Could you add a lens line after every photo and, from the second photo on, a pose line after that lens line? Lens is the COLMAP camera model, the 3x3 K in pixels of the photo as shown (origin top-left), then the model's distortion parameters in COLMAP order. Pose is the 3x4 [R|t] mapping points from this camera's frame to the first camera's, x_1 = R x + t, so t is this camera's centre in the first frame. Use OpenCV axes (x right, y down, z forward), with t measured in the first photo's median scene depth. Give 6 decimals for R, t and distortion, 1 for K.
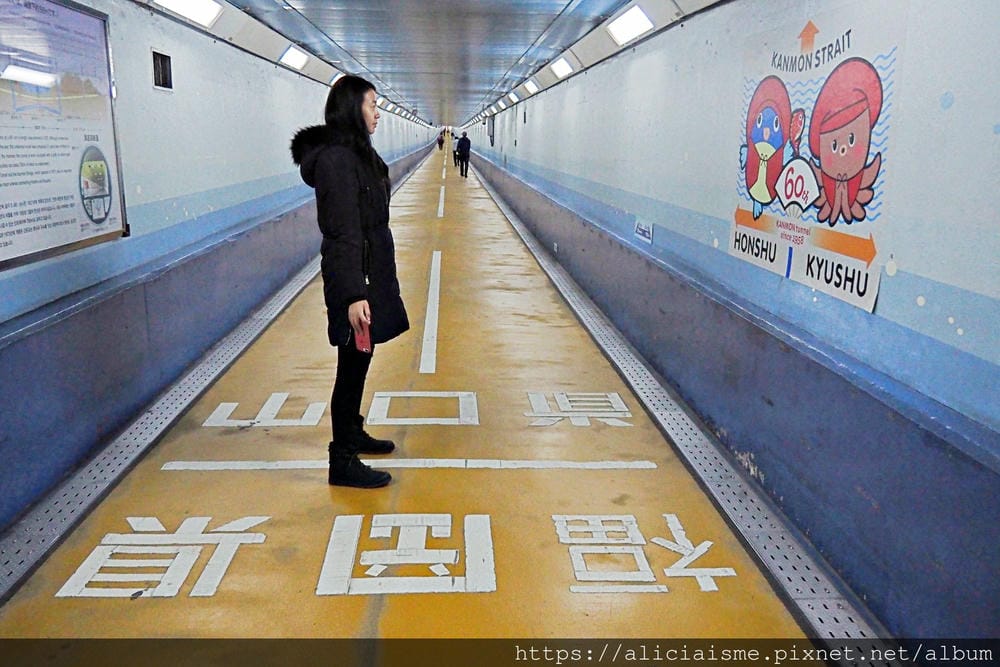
lens RADIAL K [[839.8, 0, 505.9], [0, 839.8, 310.6], [0, 0, 1]] dist [-0.040891, -0.000484]
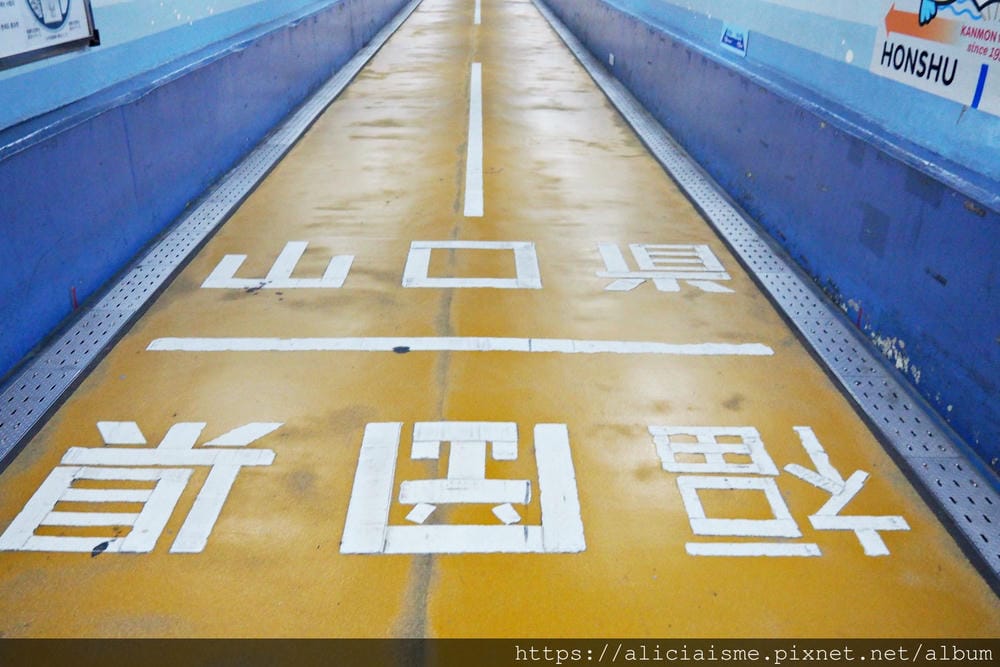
lens RADIAL K [[839.8, 0, 505.9], [0, 839.8, 310.6], [0, 0, 1]] dist [-0.040891, -0.000484]
pose [[0.999214, 0.015096, -0.036663, -0.041375], [-0.006832, 0.976405, 0.215840, -0.019024], [0.039056, -0.215420, 0.975740, 0.236340]]
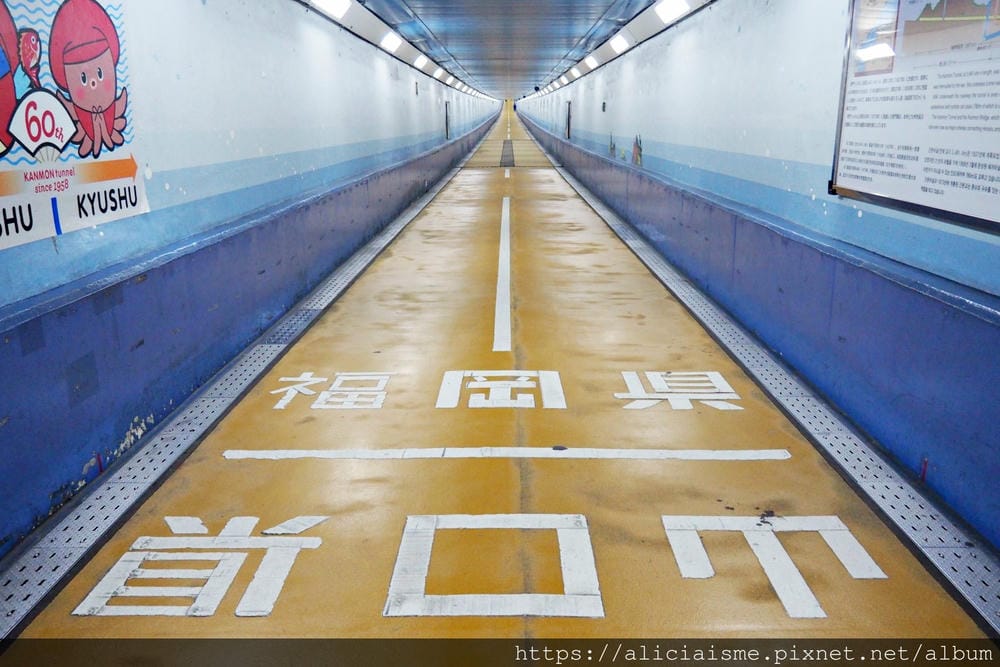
lens RADIAL K [[839.8, 0, 505.9], [0, 839.8, 310.6], [0, 0, 1]] dist [-0.040891, -0.000484]
pose [[-0.997468, -0.027235, 0.065691, -0.163054], [0.002051, 0.912353, 0.409399, -0.302163], [-0.071083, 0.408497, -0.909988, 1.714208]]
